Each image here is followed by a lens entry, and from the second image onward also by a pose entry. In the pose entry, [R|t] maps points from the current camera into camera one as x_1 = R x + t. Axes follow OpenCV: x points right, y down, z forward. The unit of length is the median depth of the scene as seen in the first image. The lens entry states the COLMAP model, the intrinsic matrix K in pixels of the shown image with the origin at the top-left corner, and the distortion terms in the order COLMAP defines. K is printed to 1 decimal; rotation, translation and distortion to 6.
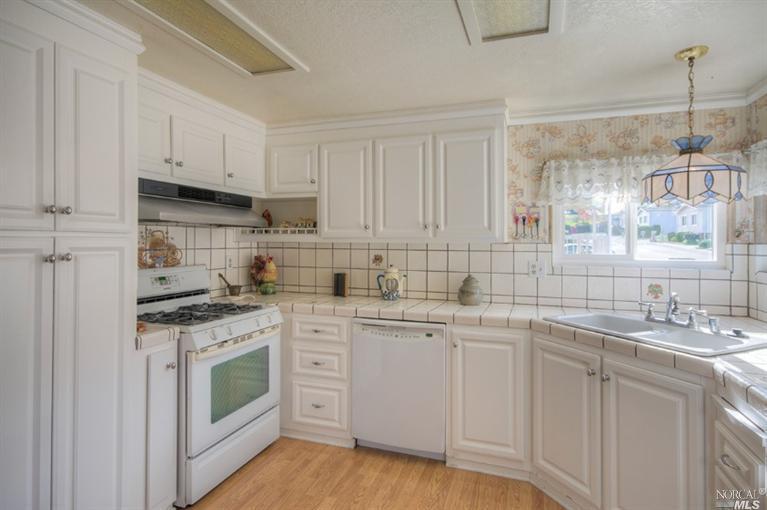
lens RADIAL K [[413.2, 0, 387.2], [0, 413.2, 253.4], [0, 0, 1]] dist [0.028274, 0.002325]
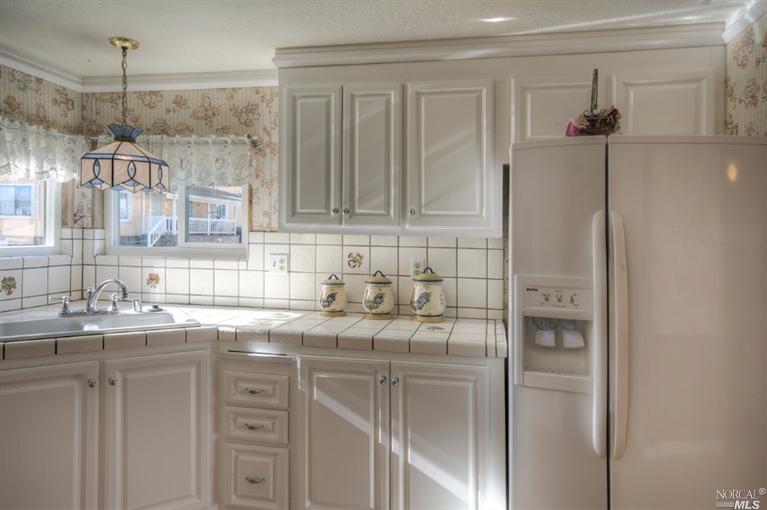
lens RADIAL K [[515.4, 0, 378.4], [0, 515.4, 243.5], [0, 0, 1]] dist [0.030110, 0.009694]
pose [[-0.093491, -0.030592, 0.995150, -0.435915], [0.005825, 0.999494, 0.031272, -0.019101], [-0.995603, 0.008720, -0.093265, 0.369094]]
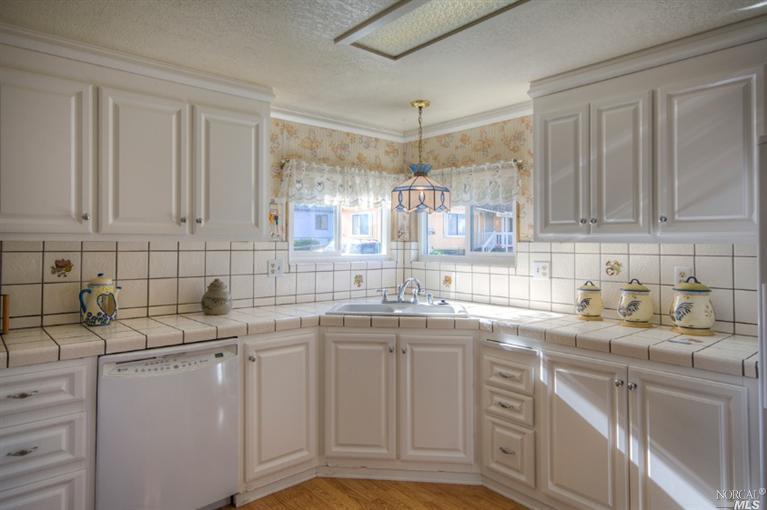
lens RADIAL K [[476.9, 0, 383.1], [0, 476.9, 249.7], [0, 0, 1]] dist [0.051679, 0.008039]
pose [[0.518265, -0.018435, 0.855022, -0.496257], [0.020441, 0.999749, 0.009165, -0.010647], [-0.854976, 0.012727, 0.518511, 0.216146]]
